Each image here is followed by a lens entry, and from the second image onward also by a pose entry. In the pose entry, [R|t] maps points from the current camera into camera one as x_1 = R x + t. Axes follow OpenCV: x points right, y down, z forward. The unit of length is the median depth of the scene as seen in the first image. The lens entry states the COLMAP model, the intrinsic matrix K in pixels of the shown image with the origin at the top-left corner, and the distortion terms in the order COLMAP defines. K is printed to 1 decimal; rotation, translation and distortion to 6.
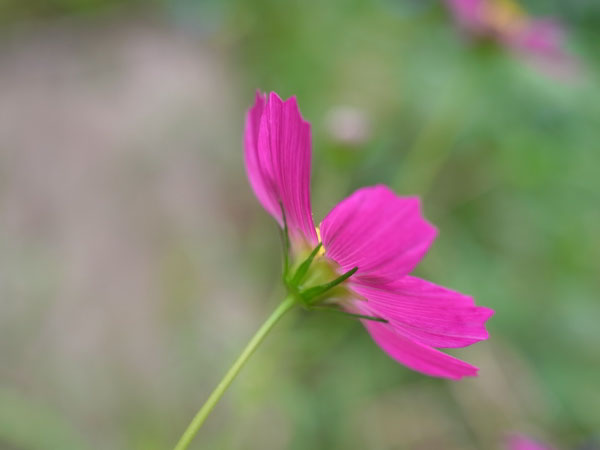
lens RADIAL K [[1126.3, 0, 300.2], [0, 1126.3, 225.1], [0, 0, 1]] dist [-0.353300, 0.000000]
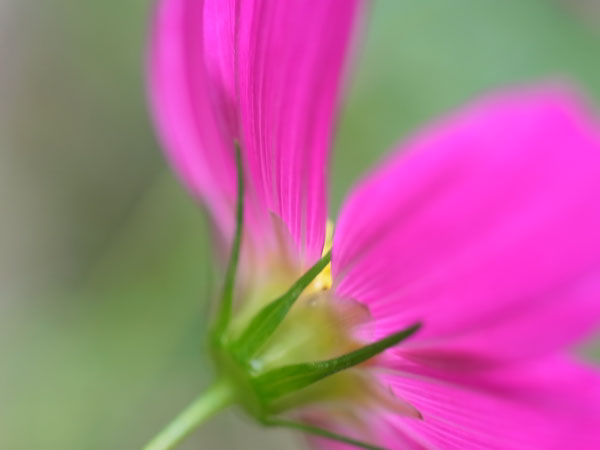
lens RADIAL K [[1126.3, 0, 299.5], [0, 1126.3, 224.8], [0, 0, 1]] dist [-0.353300, 0.000000]
pose [[0.979135, 0.155700, 0.130585, -0.044517], [-0.135875, 0.979453, -0.149032, 0.065015], [-0.151106, 0.128179, 0.980172, 0.603105]]
